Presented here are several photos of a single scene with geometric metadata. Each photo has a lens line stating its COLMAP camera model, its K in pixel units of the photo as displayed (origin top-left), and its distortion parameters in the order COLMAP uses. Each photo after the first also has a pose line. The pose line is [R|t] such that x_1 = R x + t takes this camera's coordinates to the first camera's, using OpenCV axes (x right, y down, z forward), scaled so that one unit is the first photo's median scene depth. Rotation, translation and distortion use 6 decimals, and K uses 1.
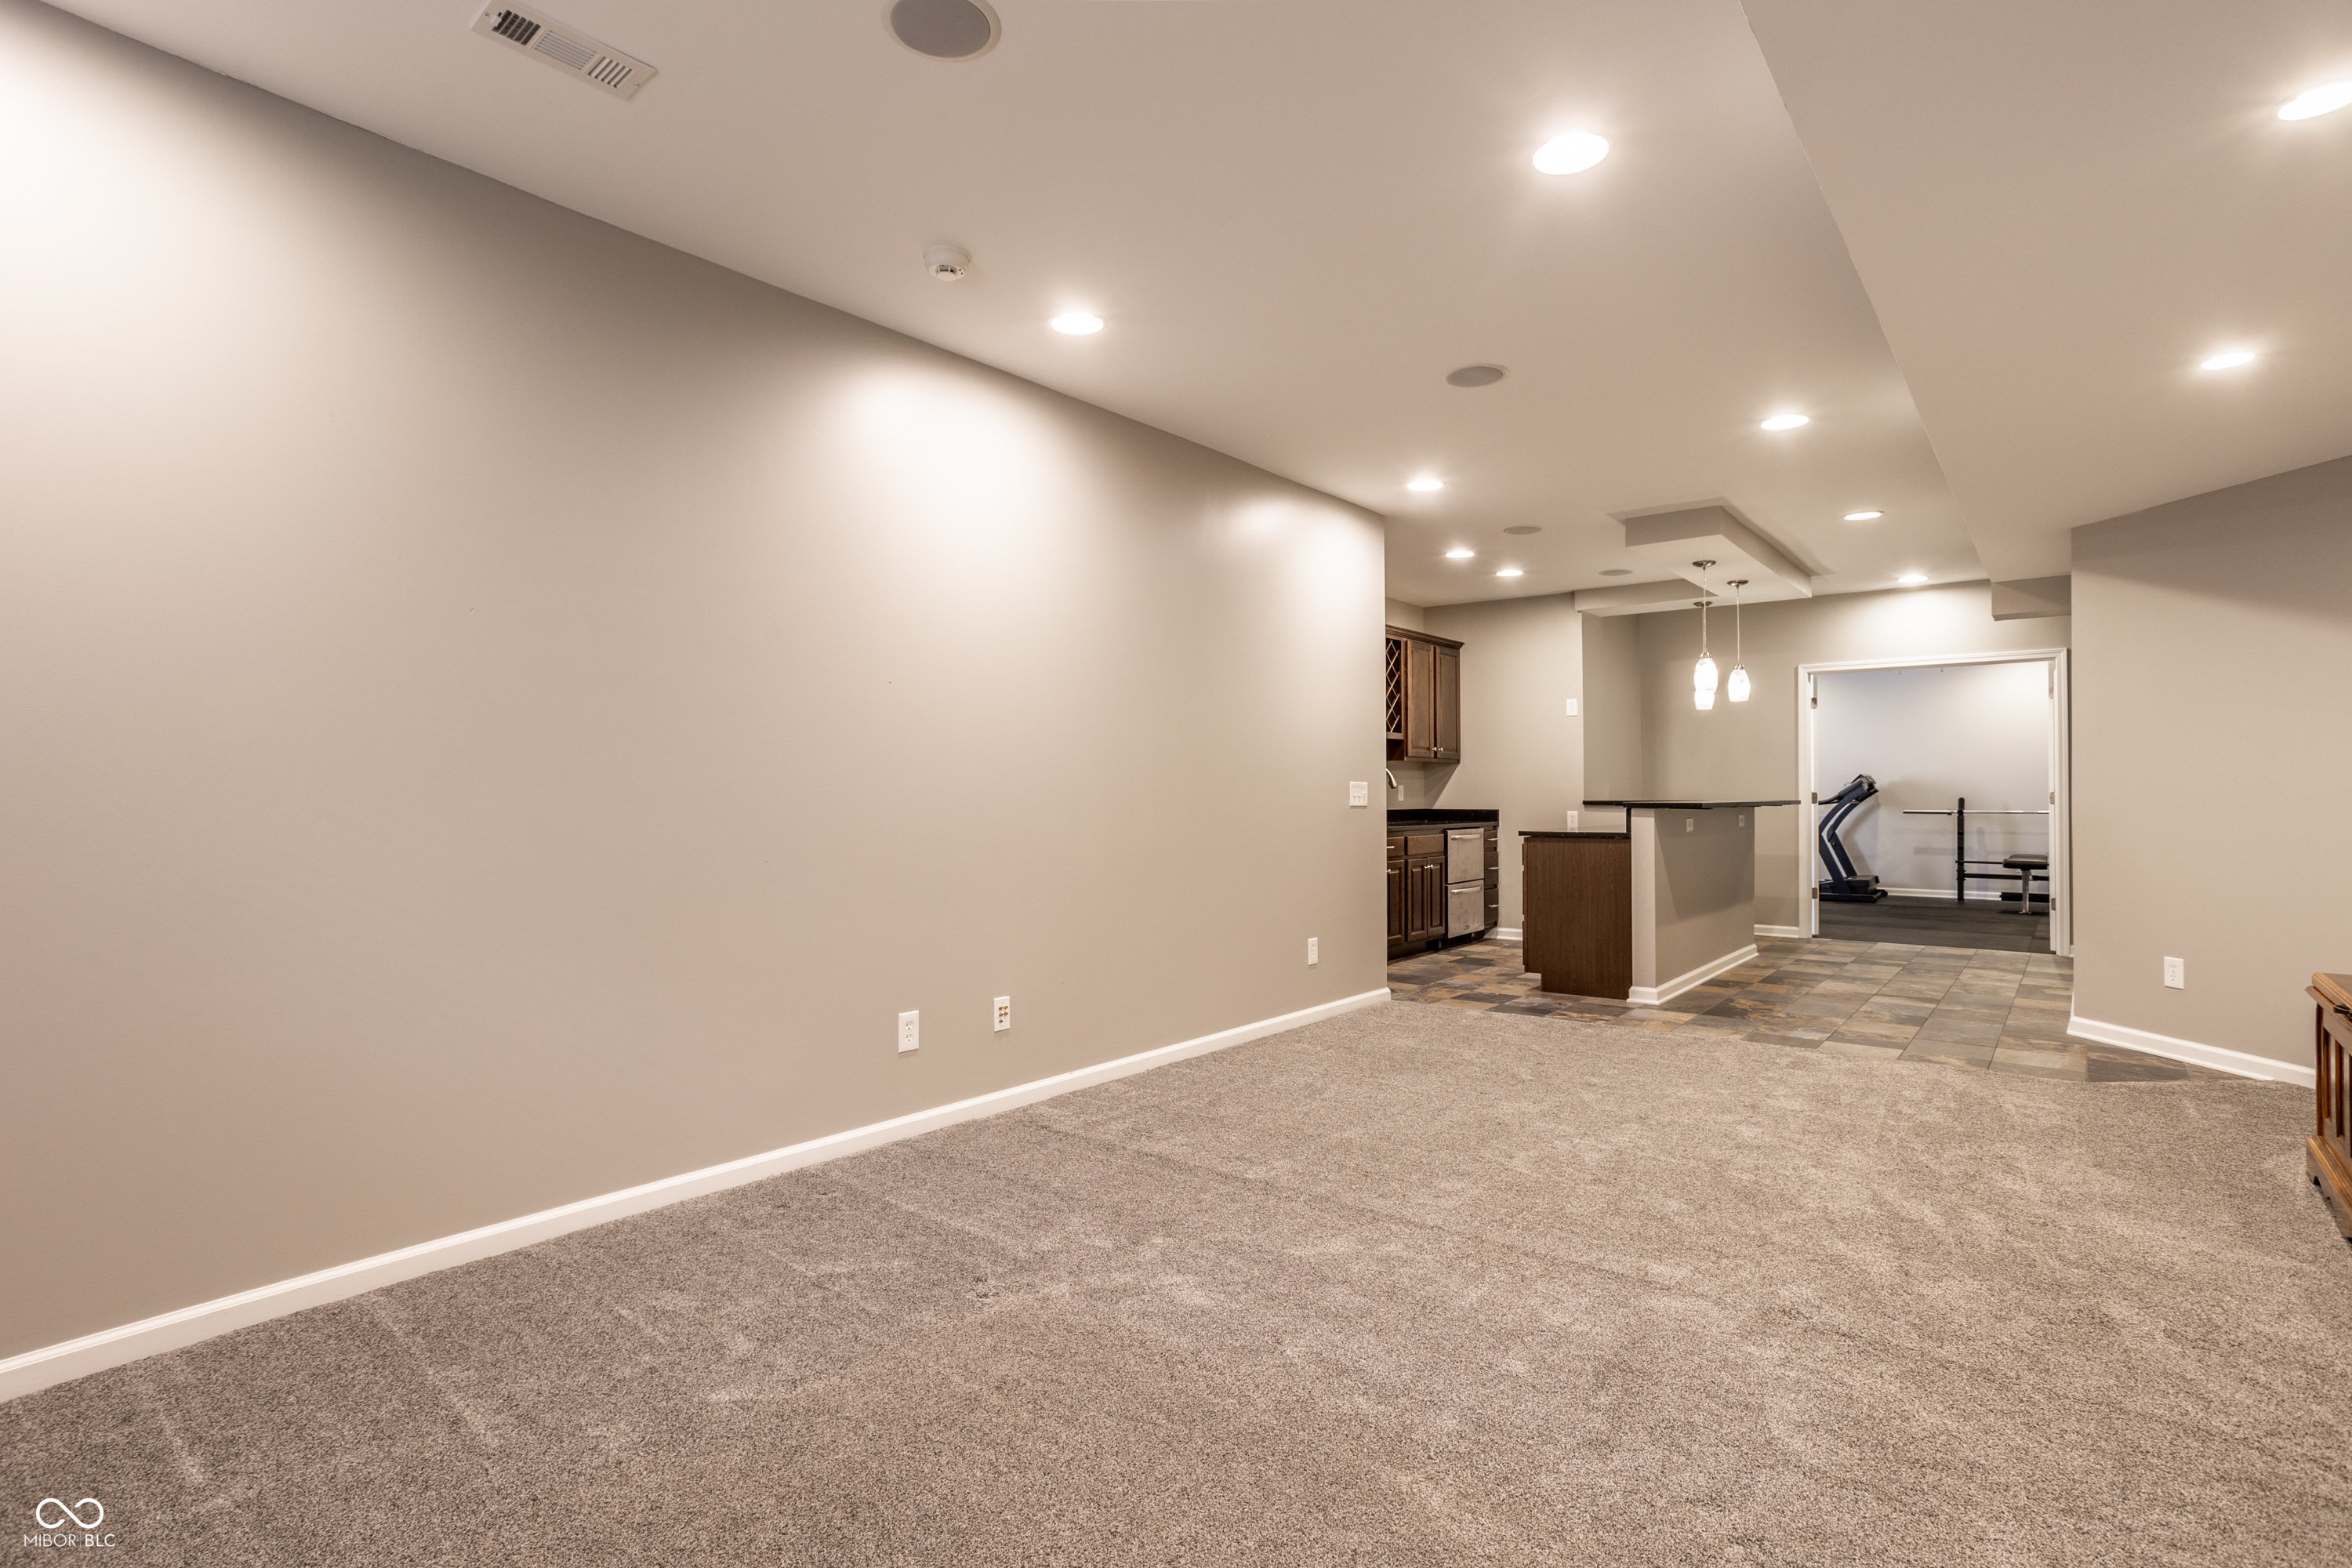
lens RADIAL K [[1138.3, 0, 1176.4], [0, 1138.3, 781.9], [0, 0, 1]] dist [-0.013982, 0.009672]
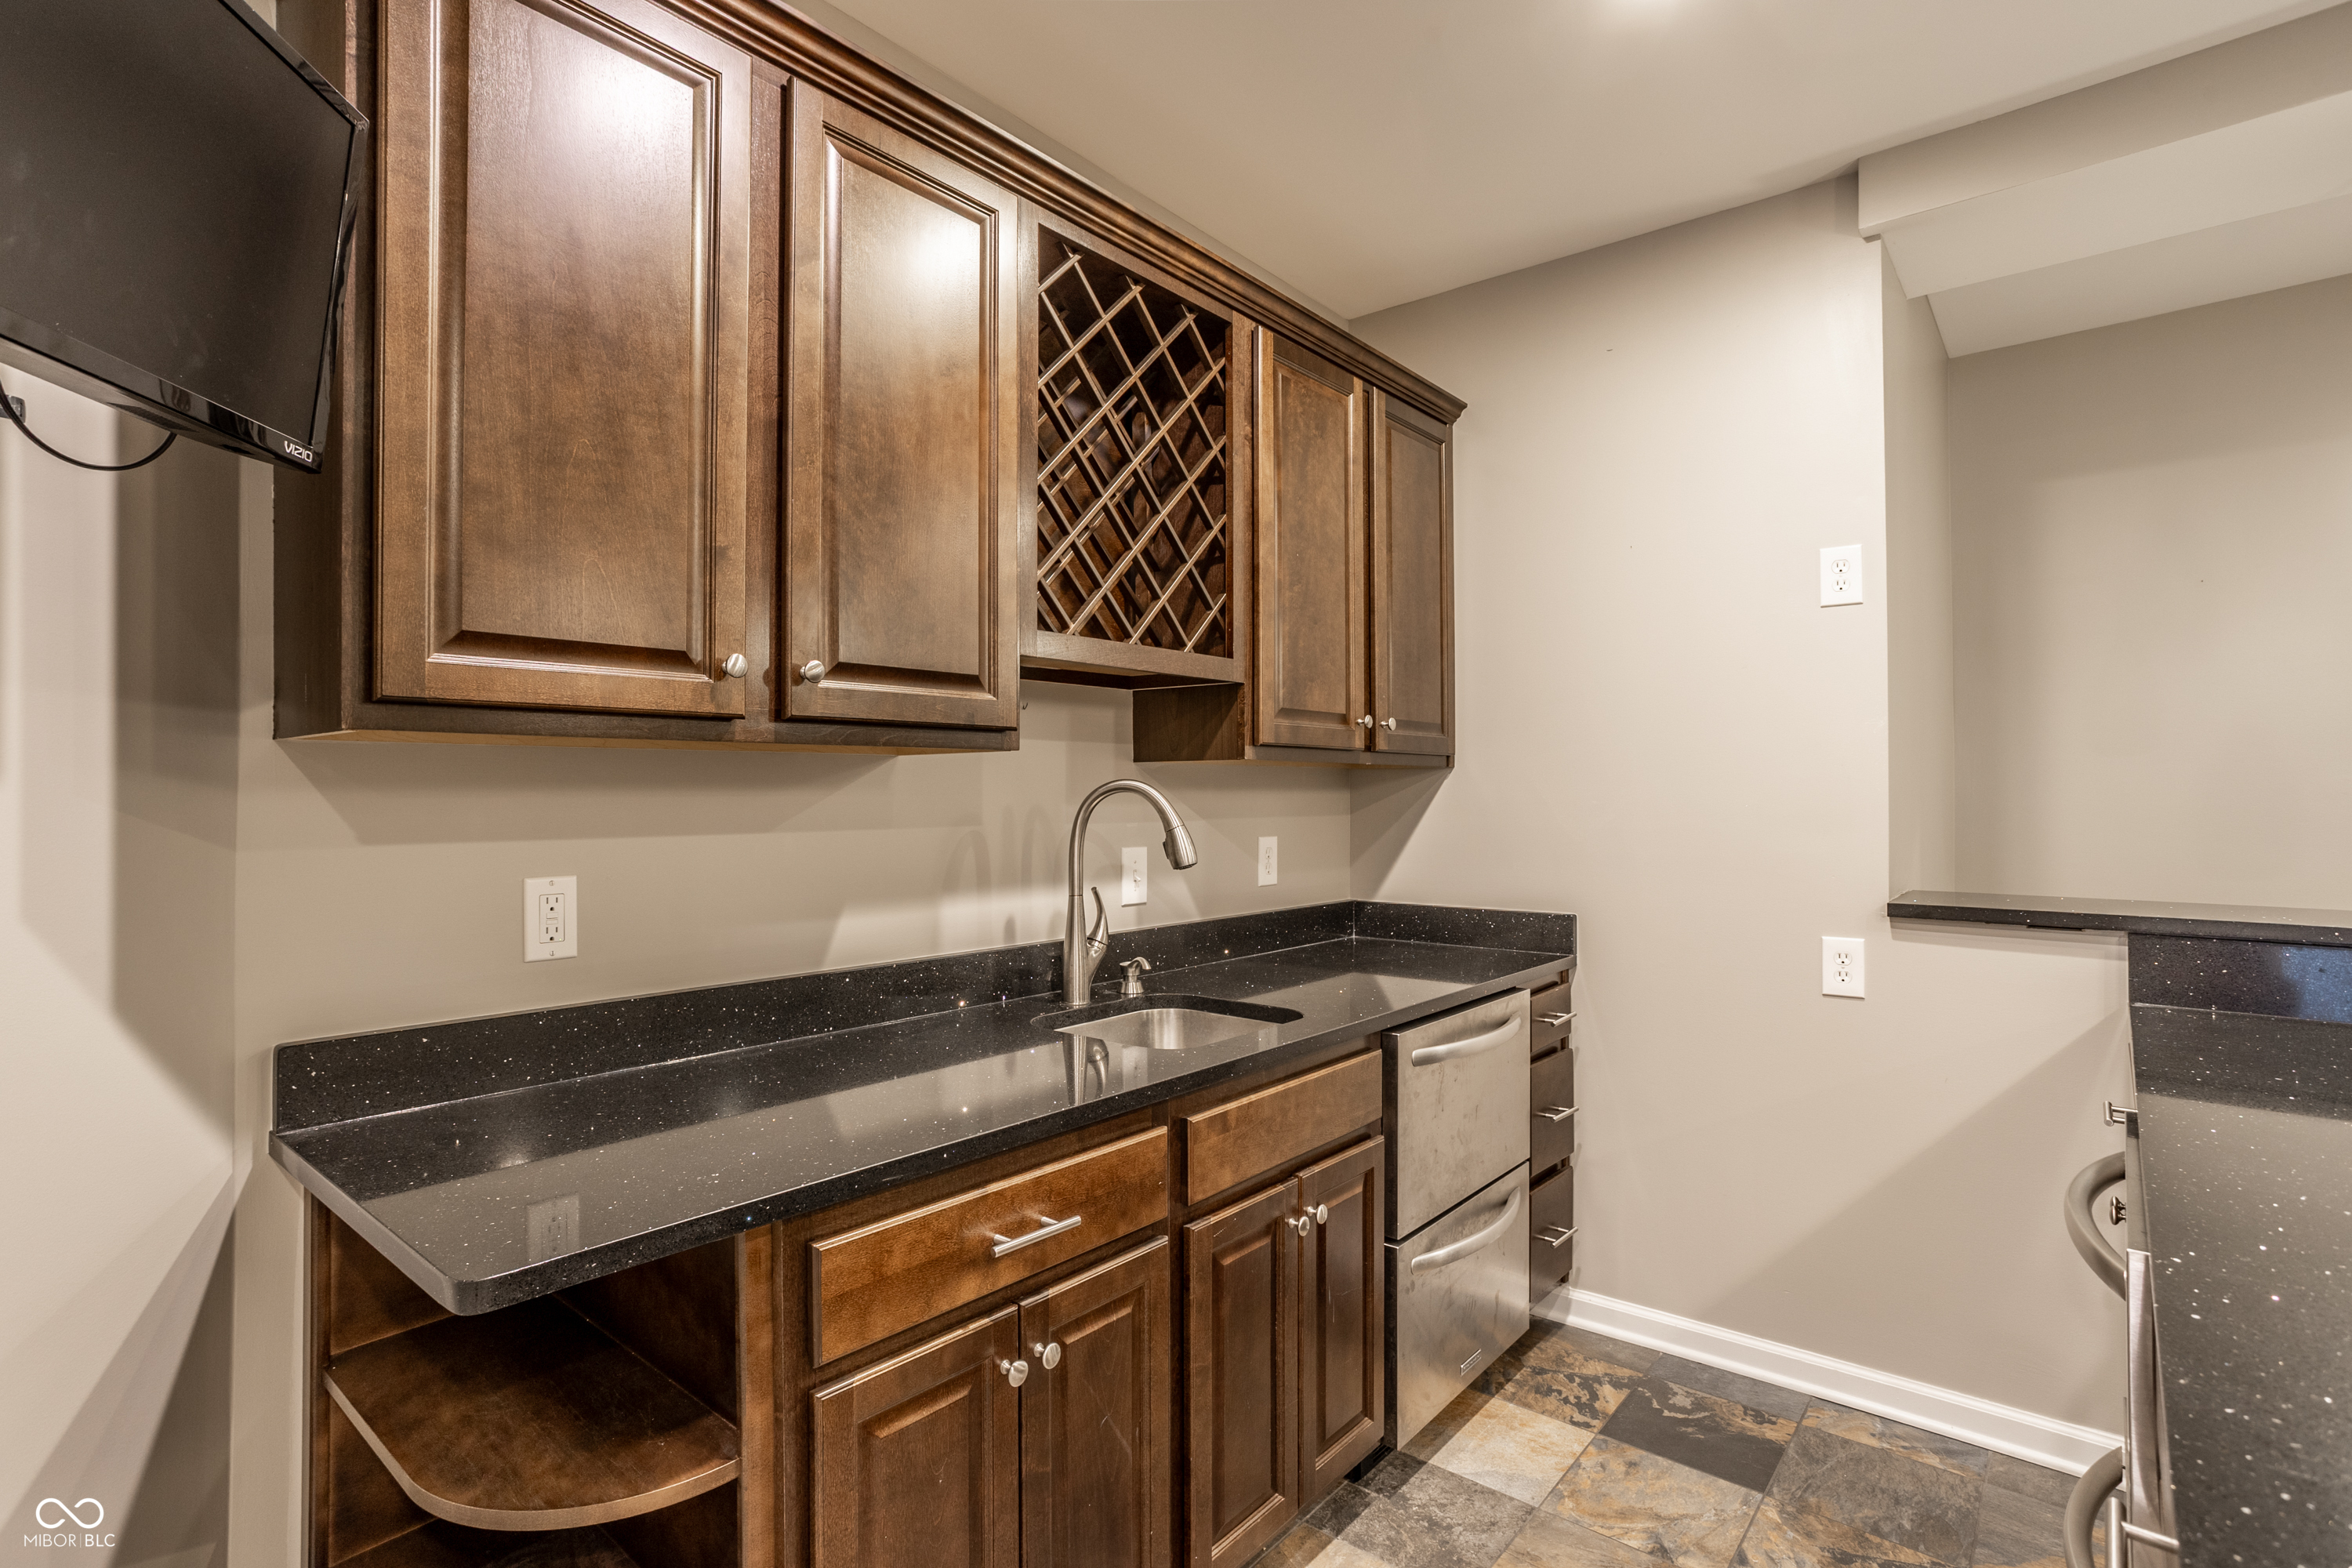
lens RADIAL K [[1138.3, 0, 1169.4], [0, 1138.3, 781.6], [0, 0, 1]] dist [-0.013982, 0.009672]
pose [[0.999844, 0.003016, -0.017419, 0.194901], [-0.003007, 0.999995, 0.000537, -0.013932], [0.017420, -0.000484, 0.999848, 0.754079]]
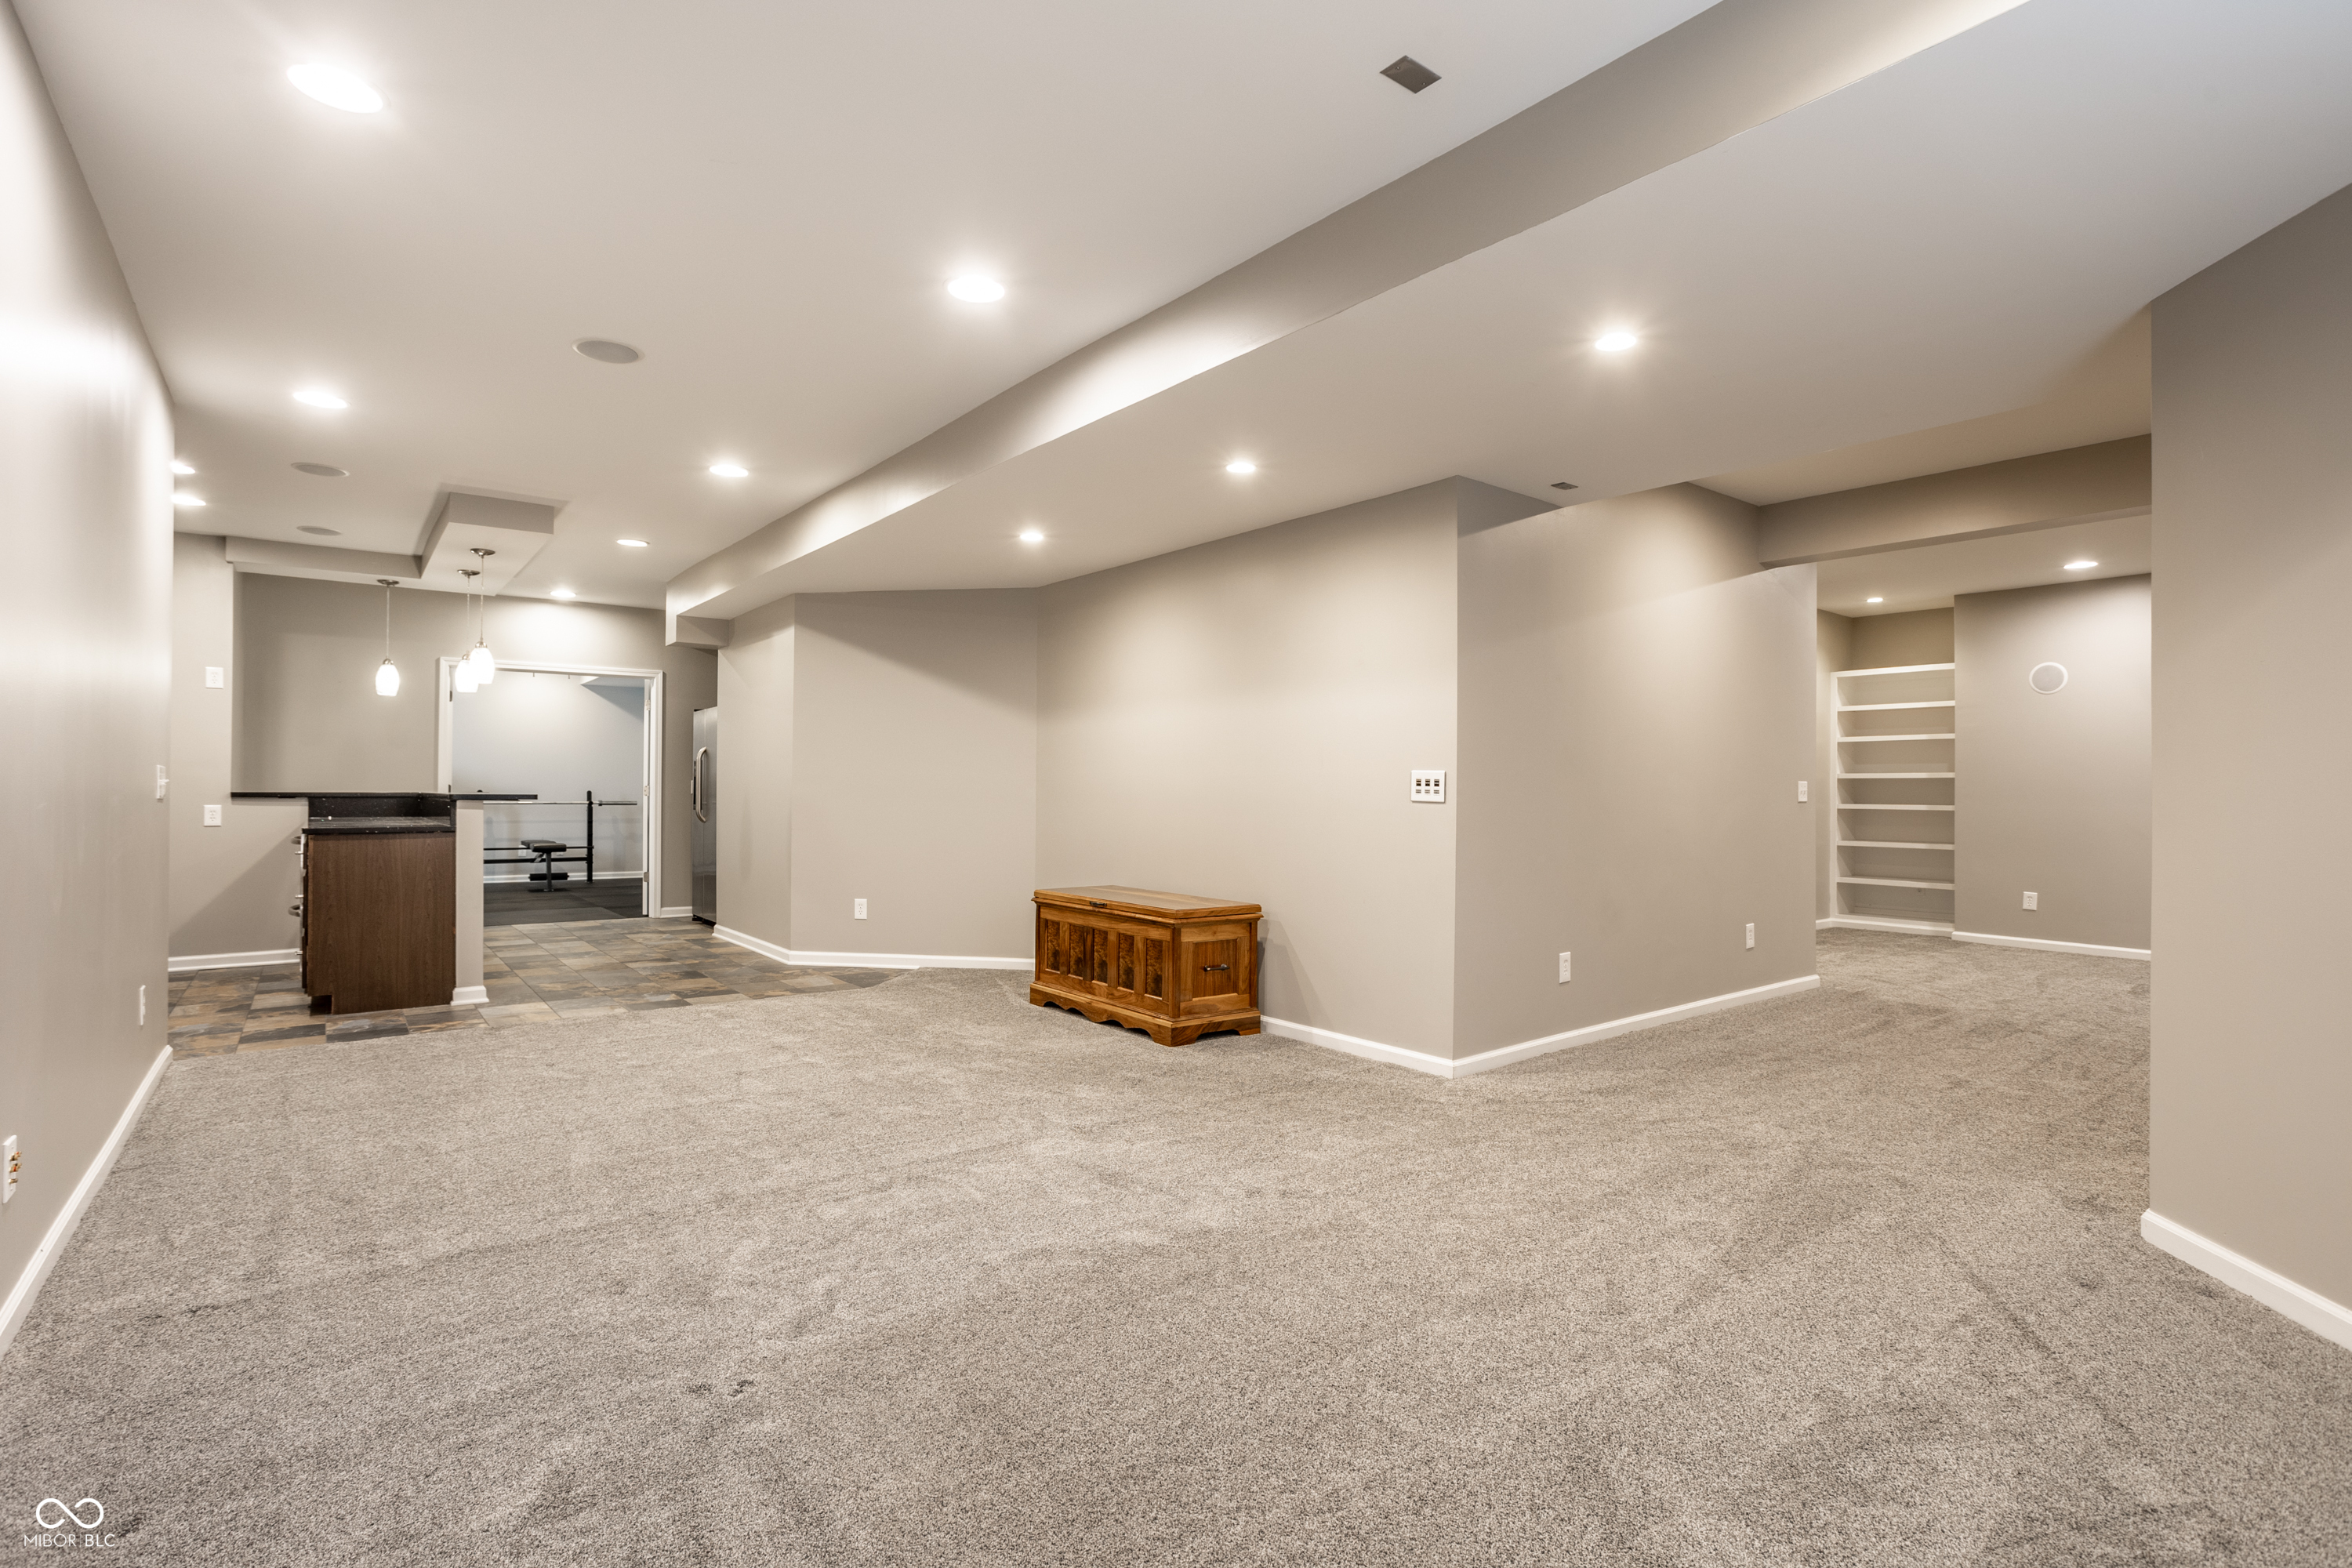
lens RADIAL K [[1138.3, 0, 1139.2], [0, 1138.3, 788.4], [0, 0, 1]] dist [-0.013982, 0.009672]
pose [[0.255866, 0.006192, 0.966692, -0.281086], [-0.017618, 0.999843, -0.001742, 0.003731], [-0.966552, -0.016585, 0.255935, 0.161236]]
